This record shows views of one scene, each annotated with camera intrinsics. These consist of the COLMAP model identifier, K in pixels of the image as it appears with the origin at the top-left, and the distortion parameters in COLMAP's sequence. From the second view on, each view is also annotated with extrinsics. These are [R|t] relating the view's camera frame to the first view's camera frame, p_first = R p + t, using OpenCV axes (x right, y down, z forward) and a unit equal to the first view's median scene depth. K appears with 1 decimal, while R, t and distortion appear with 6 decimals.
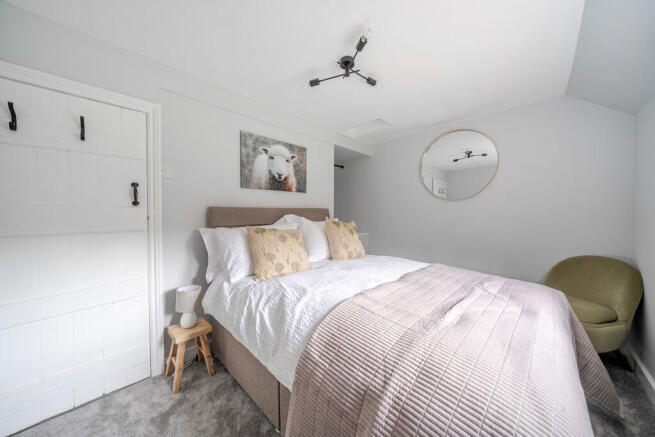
lens RADIAL K [[222.4, 0, 328.0], [0, 222.4, 215.4], [0, 0, 1]] dist [-0.004431, 0.000027]
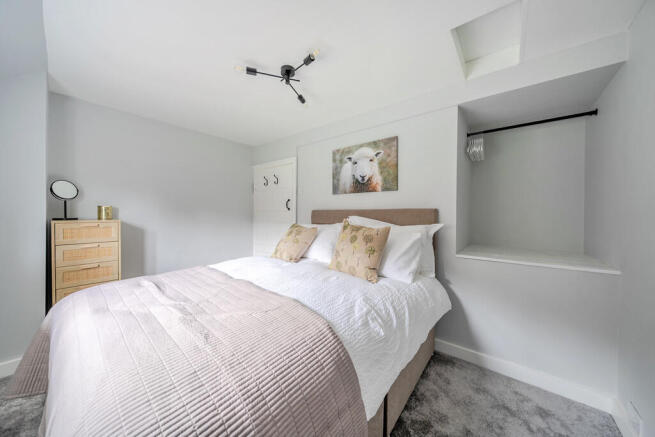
lens RADIAL K [[222.4, 0, 327.5], [0, 222.4, 214.8], [0, 0, 1]] dist [-0.004431, 0.000027]
pose [[0.100081, 0.009972, -0.994929, 0.806080], [-0.014095, 0.999864, 0.008604, -0.016279], [0.994879, 0.013163, 0.100208, 0.764303]]
